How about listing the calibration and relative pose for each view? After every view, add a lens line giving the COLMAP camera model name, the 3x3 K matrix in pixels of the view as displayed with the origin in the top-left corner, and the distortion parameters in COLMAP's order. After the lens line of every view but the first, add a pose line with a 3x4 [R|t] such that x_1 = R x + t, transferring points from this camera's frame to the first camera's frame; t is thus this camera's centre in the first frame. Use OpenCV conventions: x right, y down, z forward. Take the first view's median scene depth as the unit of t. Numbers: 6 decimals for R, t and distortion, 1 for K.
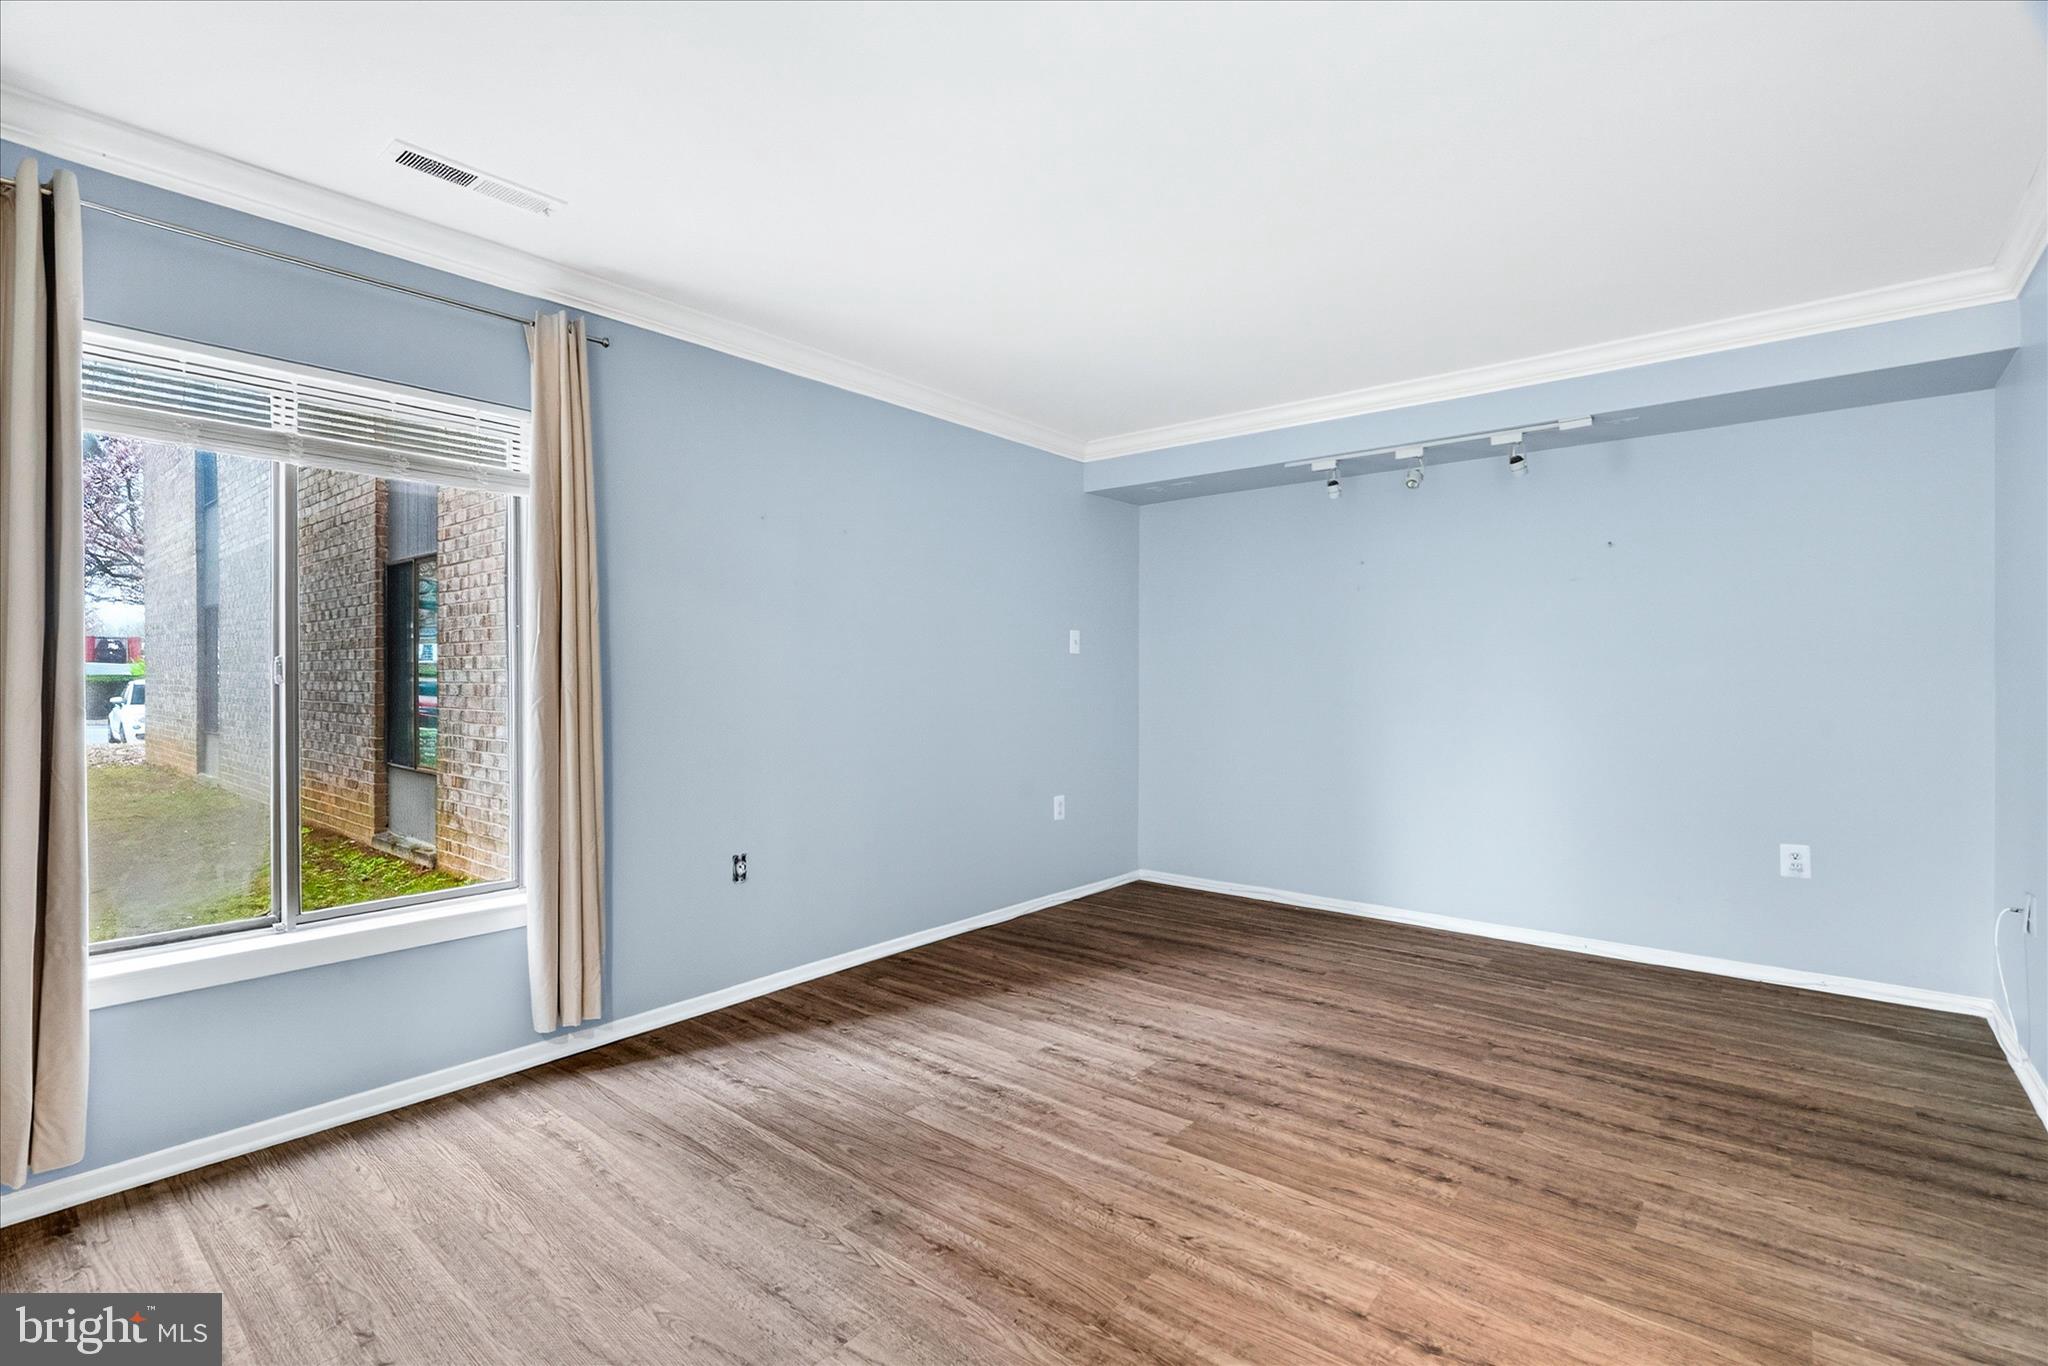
lens RADIAL K [[930.2, 0, 1027.9], [0, 930.2, 679.3], [0, 0, 1]] dist [0.005194, 0.000848]
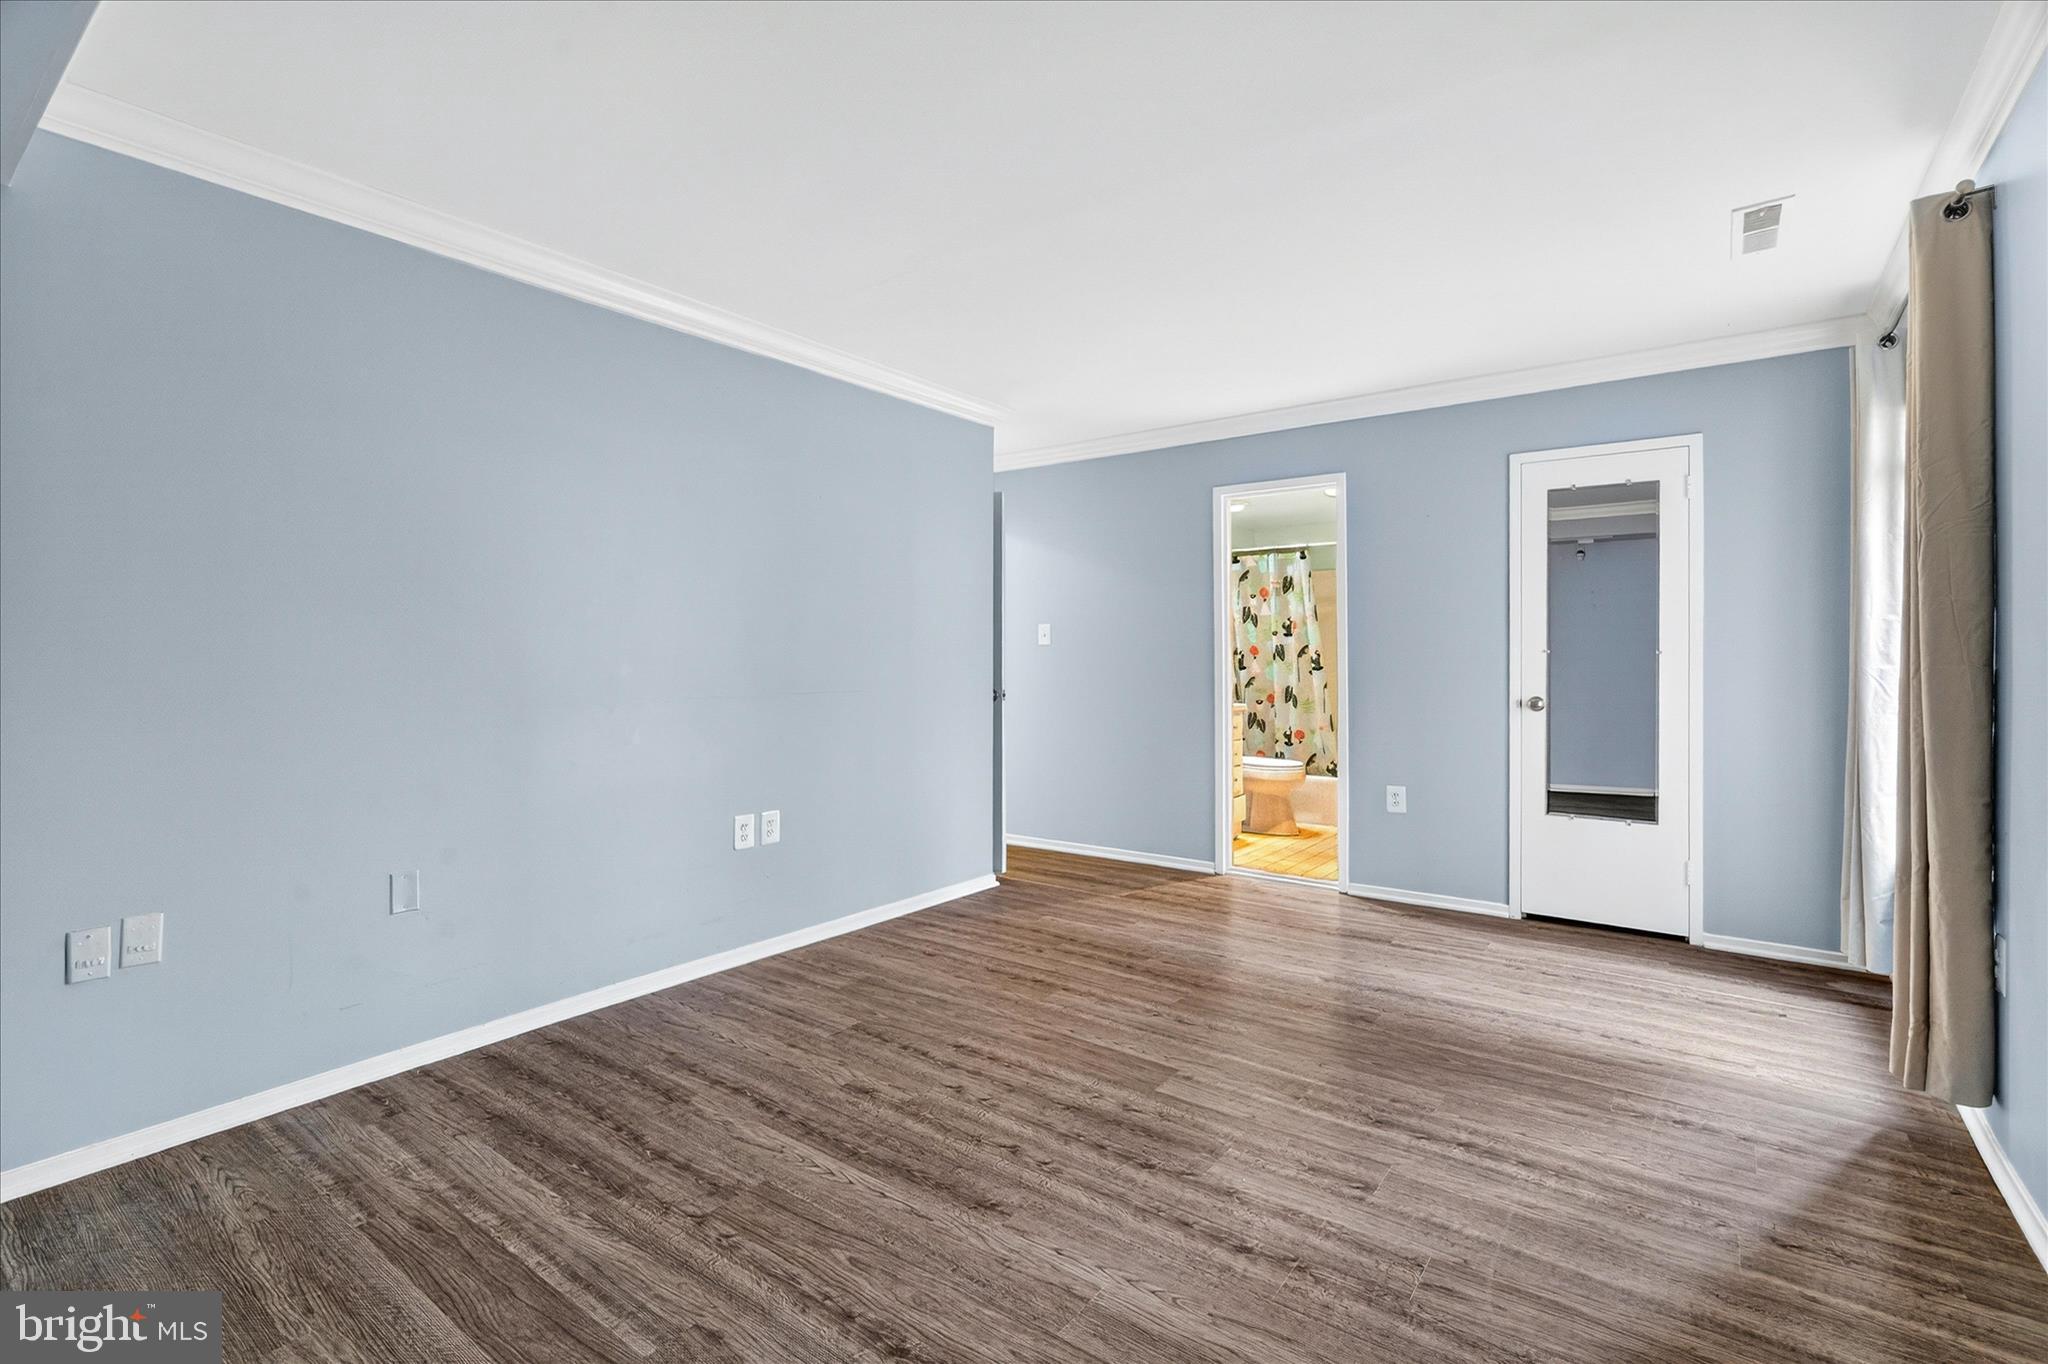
lens RADIAL K [[930.2, 0, 1027.0], [0, 930.2, 665.5], [0, 0, 1]] dist [0.005194, 0.000848]
pose [[-0.998464, -0.002139, -0.055359, 0.346265], [-0.002756, 0.999935, 0.011069, 0.000610], [0.055331, 0.011204, -0.998405, 1.850714]]
